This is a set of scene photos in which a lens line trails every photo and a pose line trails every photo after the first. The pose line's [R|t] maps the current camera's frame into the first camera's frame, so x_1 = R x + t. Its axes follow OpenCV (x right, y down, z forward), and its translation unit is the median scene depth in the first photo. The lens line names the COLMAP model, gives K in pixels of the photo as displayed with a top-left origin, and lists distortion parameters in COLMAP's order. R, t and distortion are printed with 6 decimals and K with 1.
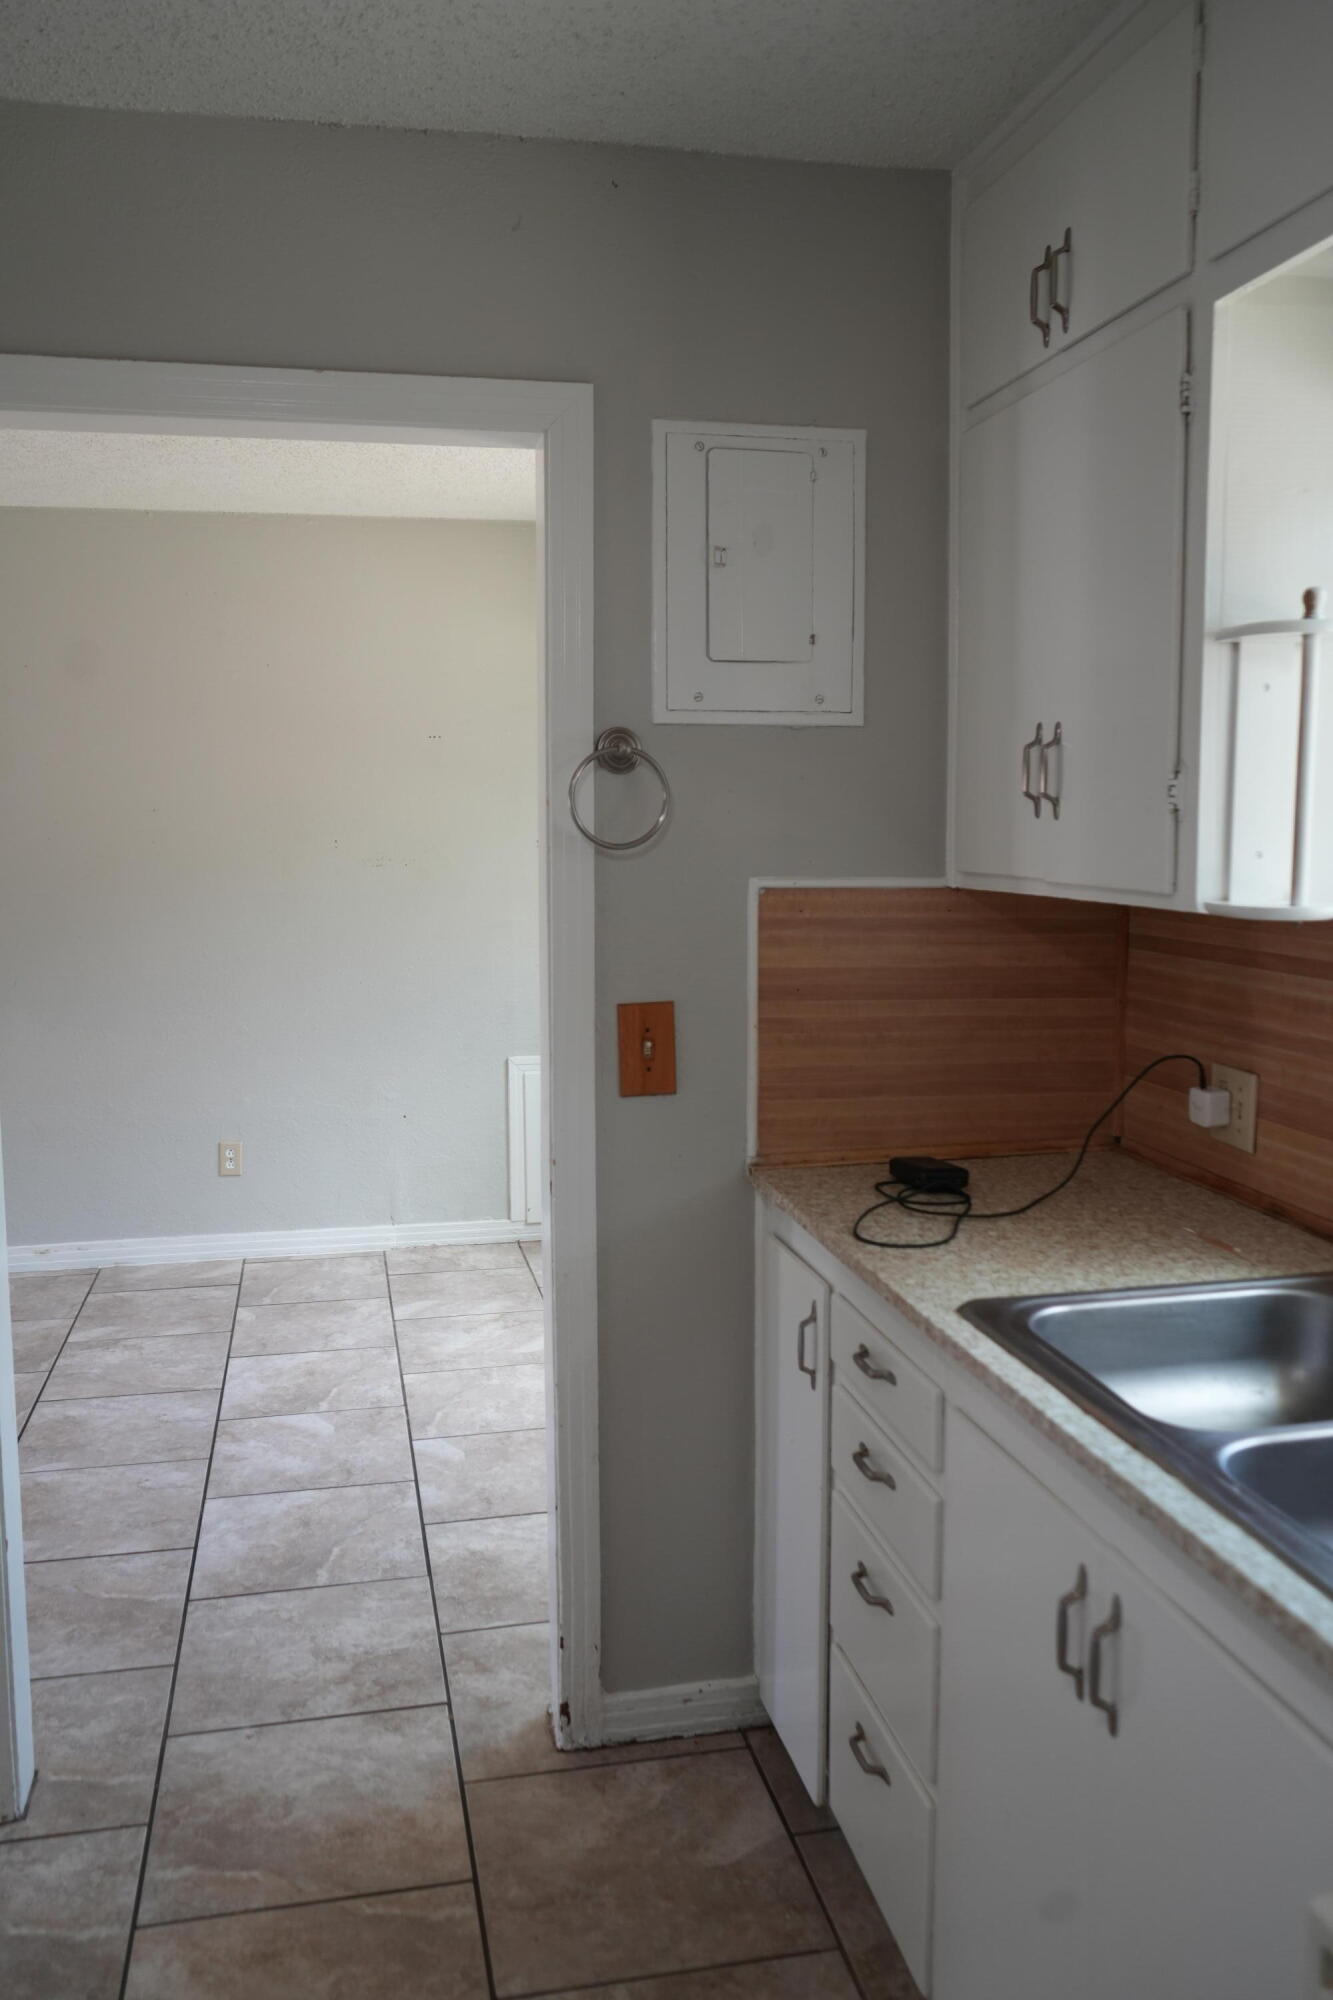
lens RADIAL K [[1597.4, 0, 661.7], [0, 1597.4, 995.3], [0, 0, 1]] dist [-0.008238, 0.000096]
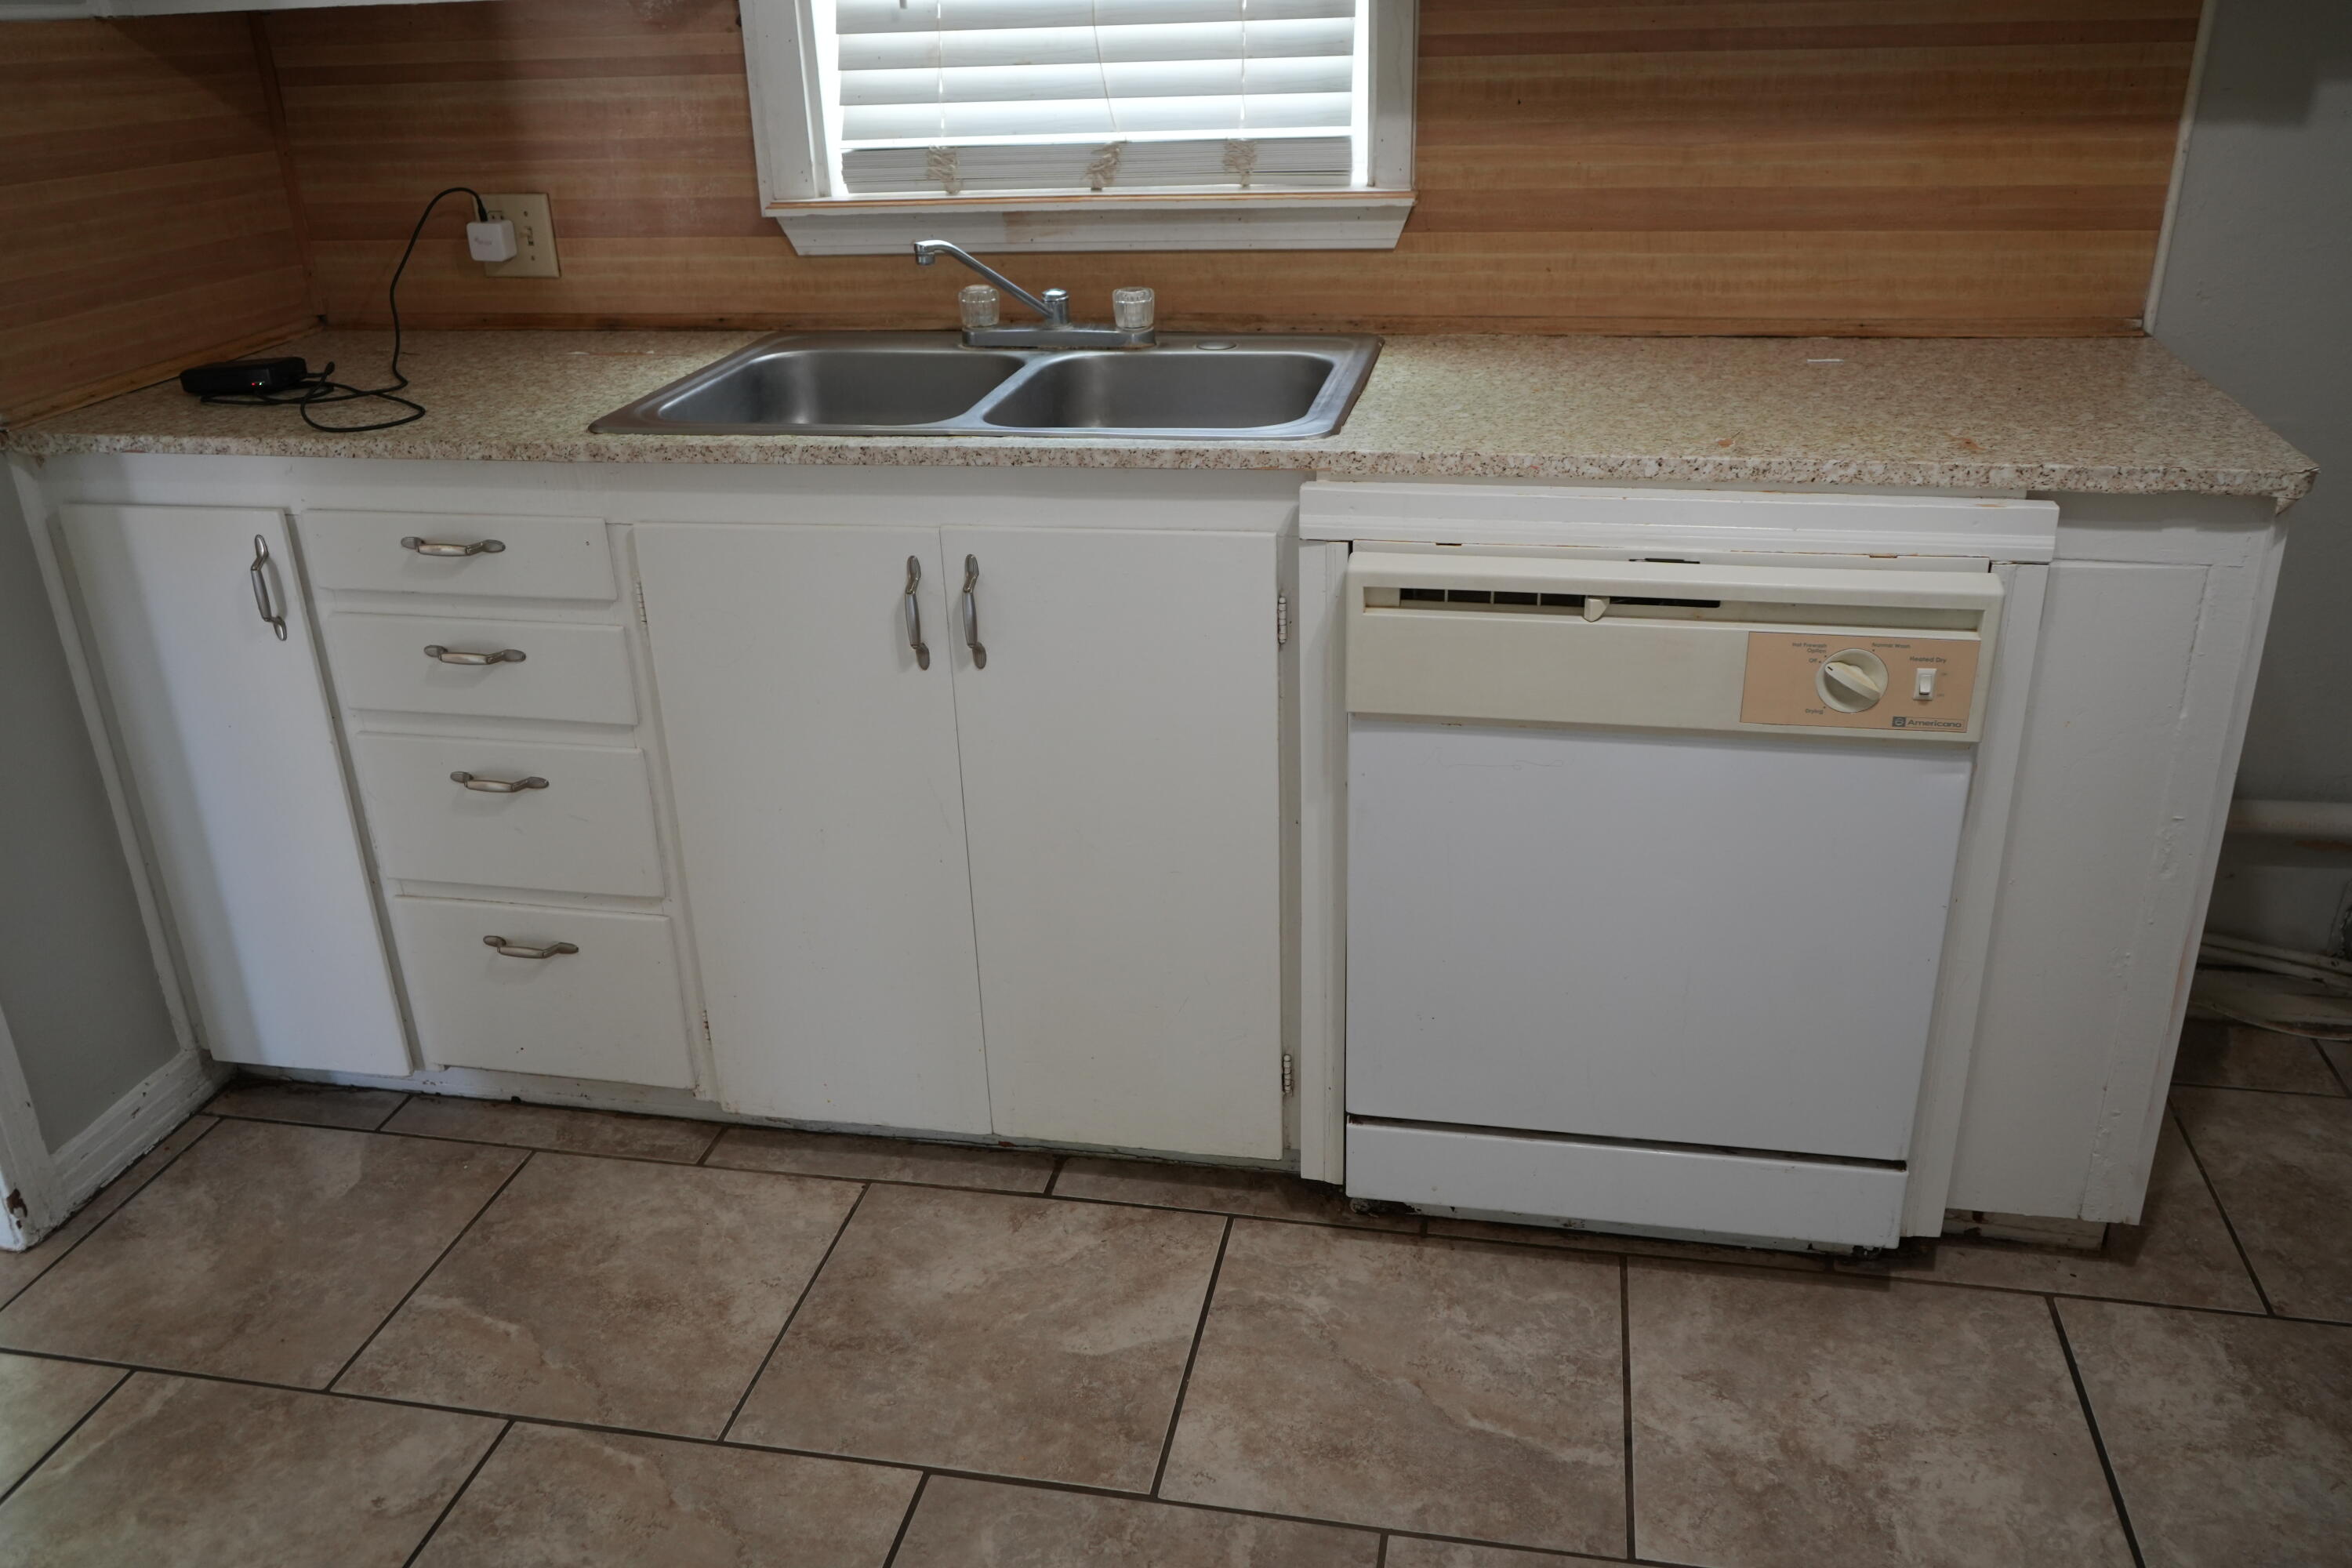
lens RADIAL K [[1878.5, 0, 1178.9], [0, 1878.5, 787.3], [0, 0, 1]] dist [-0.008238, 0.000096]
pose [[0.394607, -0.381909, 0.835722, -0.556525], [0.136285, 0.923797, 0.357807, 0.026535], [-0.908687, -0.027297, 0.416585, 0.145452]]
